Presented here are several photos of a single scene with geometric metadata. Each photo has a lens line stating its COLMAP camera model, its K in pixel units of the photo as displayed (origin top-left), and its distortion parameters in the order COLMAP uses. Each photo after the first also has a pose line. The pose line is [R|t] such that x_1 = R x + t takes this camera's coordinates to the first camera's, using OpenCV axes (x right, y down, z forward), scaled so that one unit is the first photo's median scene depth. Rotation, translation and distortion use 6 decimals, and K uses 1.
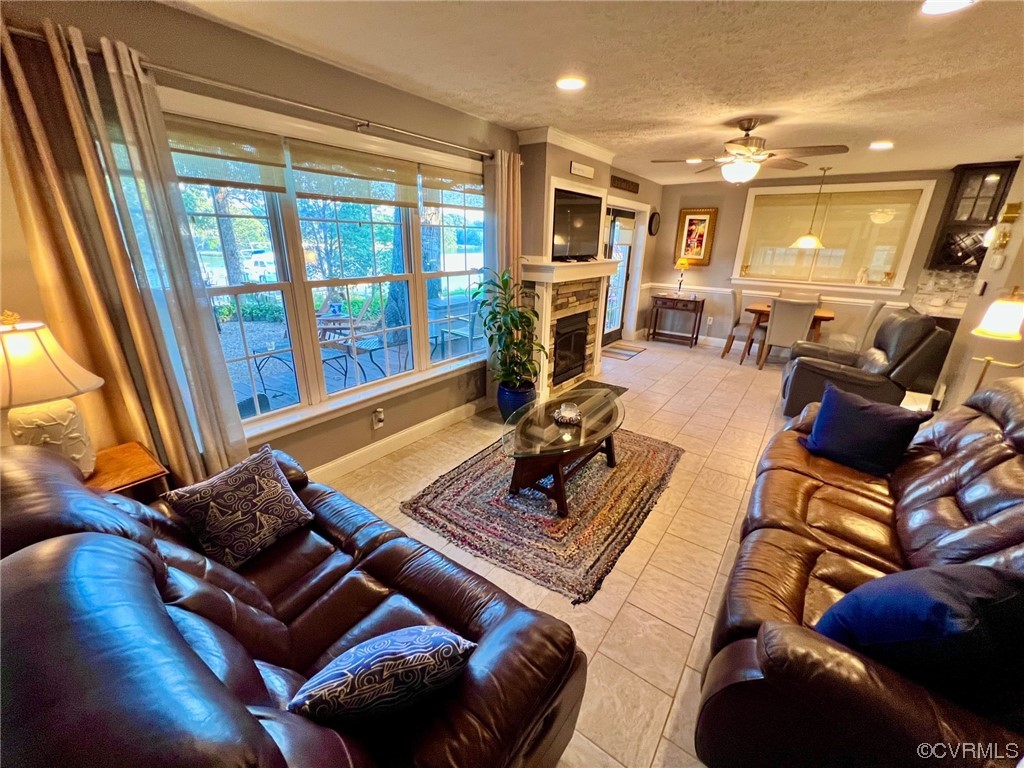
lens RADIAL K [[412.4, 0, 512.3], [0, 412.4, 380.5], [0, 0, 1]] dist [-0.003171, 0.000678]
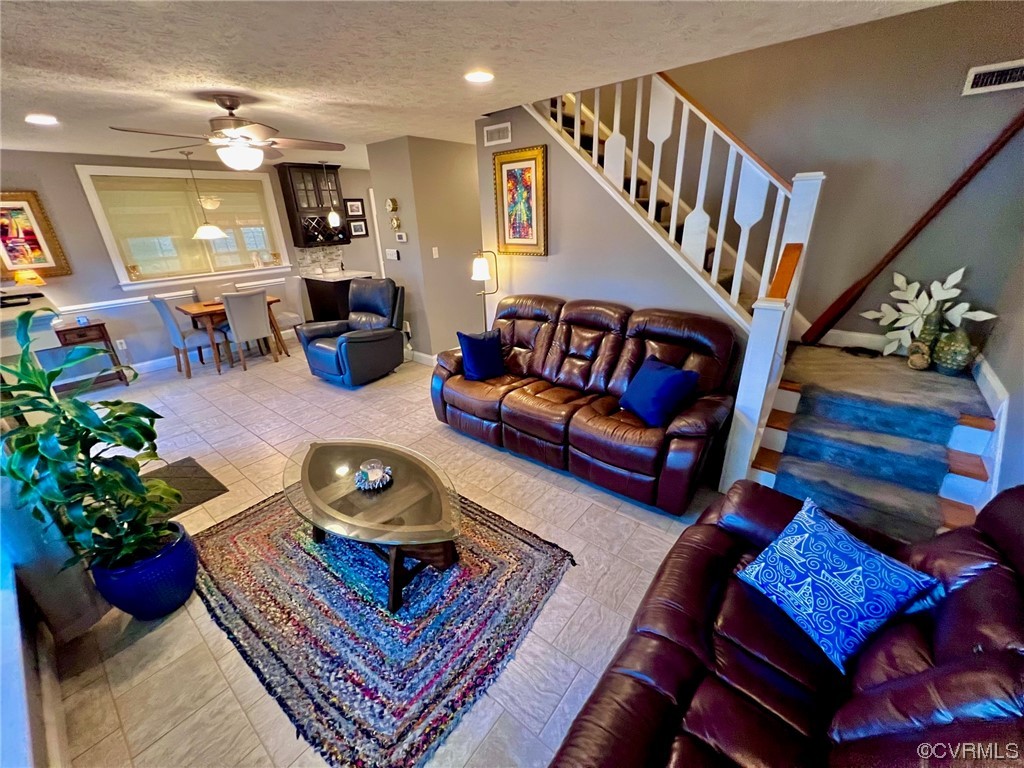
lens RADIAL K [[412.4, 0, 510.9], [0, 412.4, 380.5], [0, 0, 1]] dist [-0.003171, 0.000678]
pose [[0.049066, -0.396409, 0.916762, -0.405709], [0.357172, 0.864136, 0.354538, -0.209736], [-0.932749, 0.310046, 0.183986, 0.463973]]
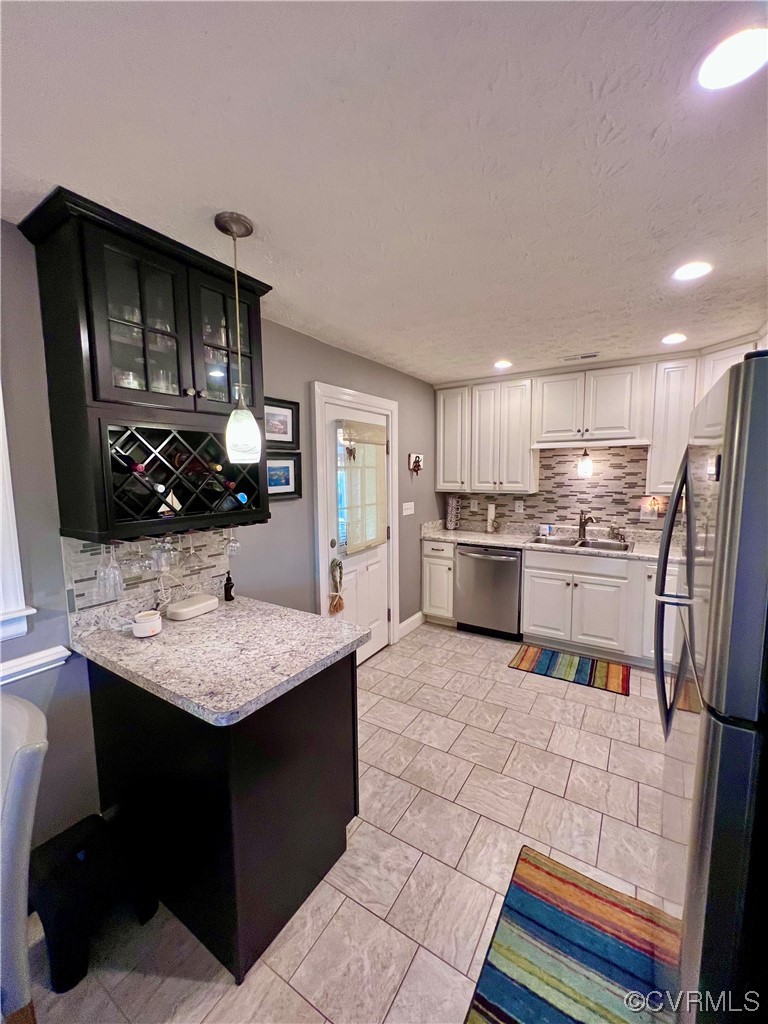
lens RADIAL K [[412.4, 0, 388.5], [0, 412.4, 511.4], [0, 0, 1]] dist [-0.003171, 0.000678]
pose [[-0.079096, -0.118852, 0.989756, 1.069365], [0.330582, 0.933556, 0.138522, -0.398138], [-0.940457, 0.338152, -0.034551, 1.221239]]
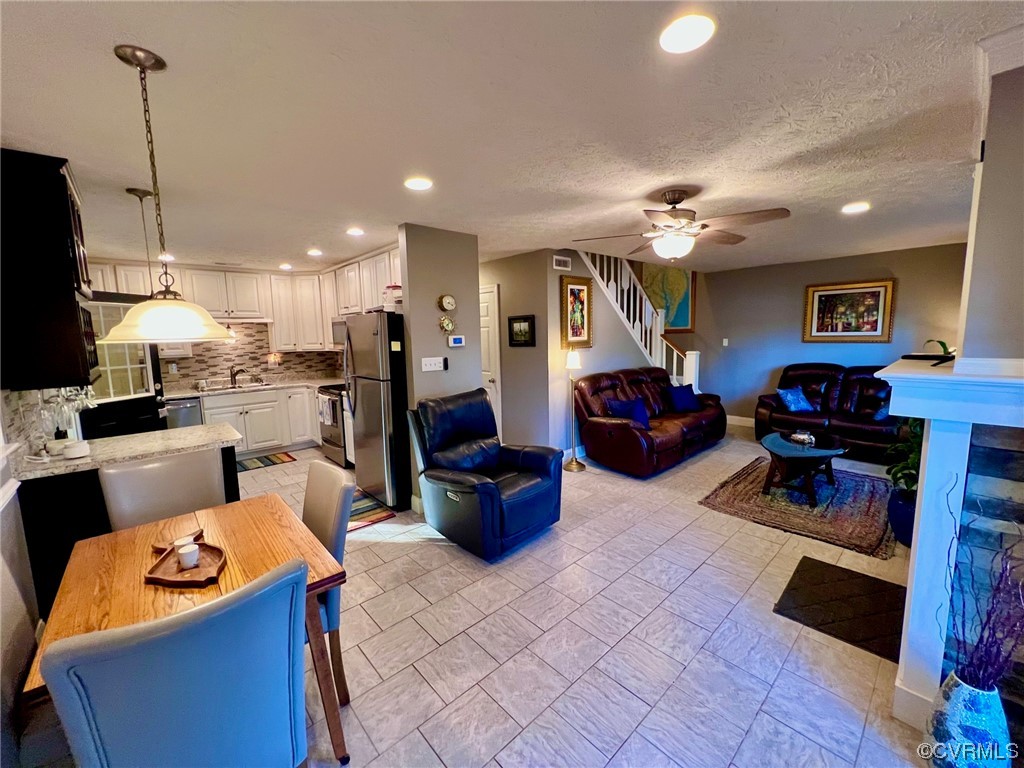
lens RADIAL K [[412.4, 0, 511.1], [0, 412.4, 382.8], [0, 0, 1]] dist [-0.003171, 0.000678]
pose [[-0.980408, -0.022772, 0.195657, 0.718450], [0.065883, 0.898178, 0.434667, -0.657607], [-0.185633, 0.439042, -0.879081, 1.975680]]
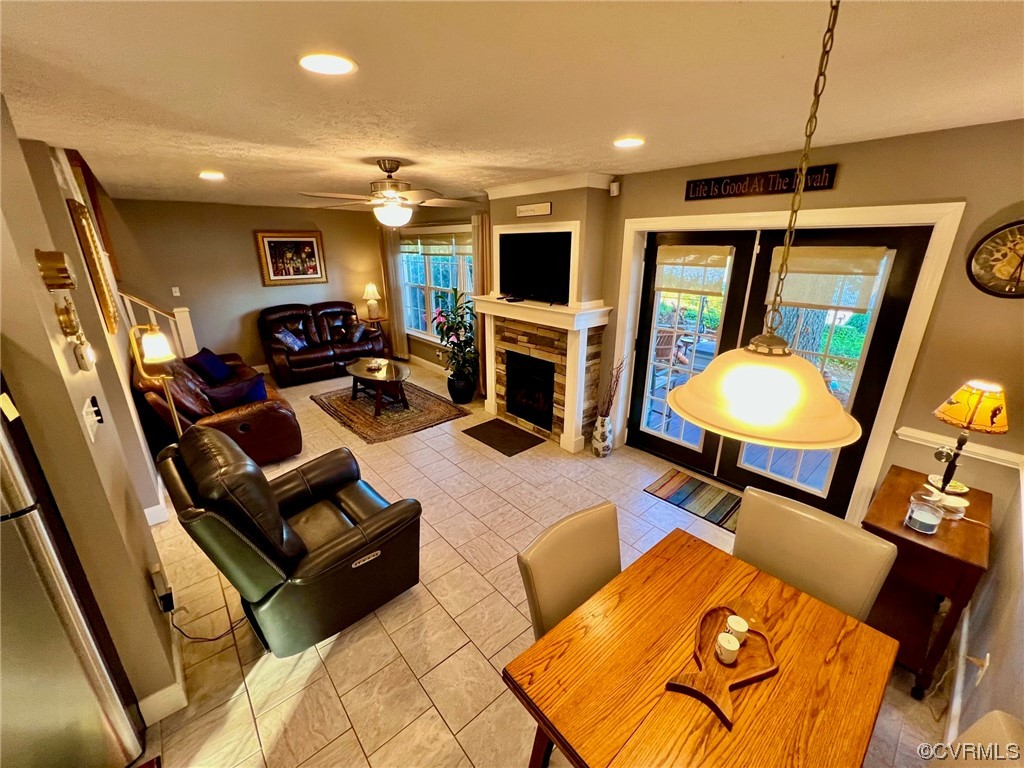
lens RADIAL K [[412.4, 0, 512.8], [0, 412.4, 381.6], [0, 0, 1]] dist [-0.003171, 0.000678]
pose [[-0.217754, 0.290324, -0.931824, 1.474824], [-0.319529, 0.880913, 0.349132, -0.594096], [0.922217, 0.373769, -0.099055, 1.490465]]
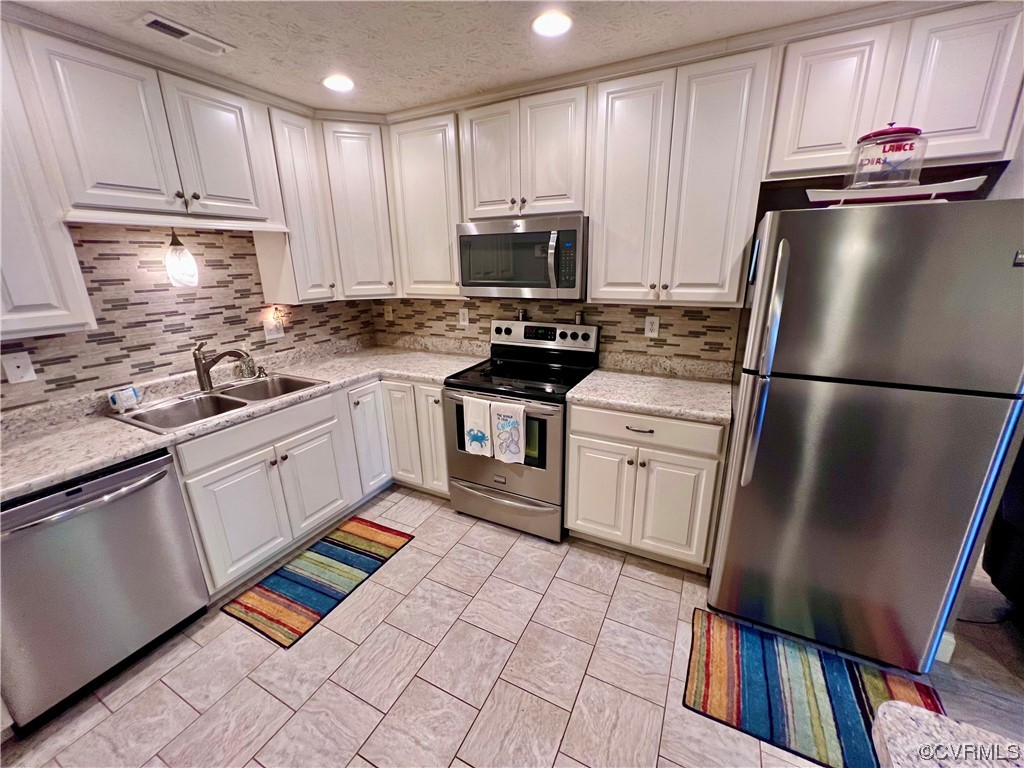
lens RADIAL K [[412.4, 0, 511.5], [0, 412.4, 381.6], [0, 0, 1]] dist [-0.003171, 0.000678]
pose [[-0.986522, 0.044640, -0.157421, 1.786508], [-0.053891, 0.819751, 0.570180, -0.417939], [0.154499, 0.570978, -0.806296, 1.320937]]
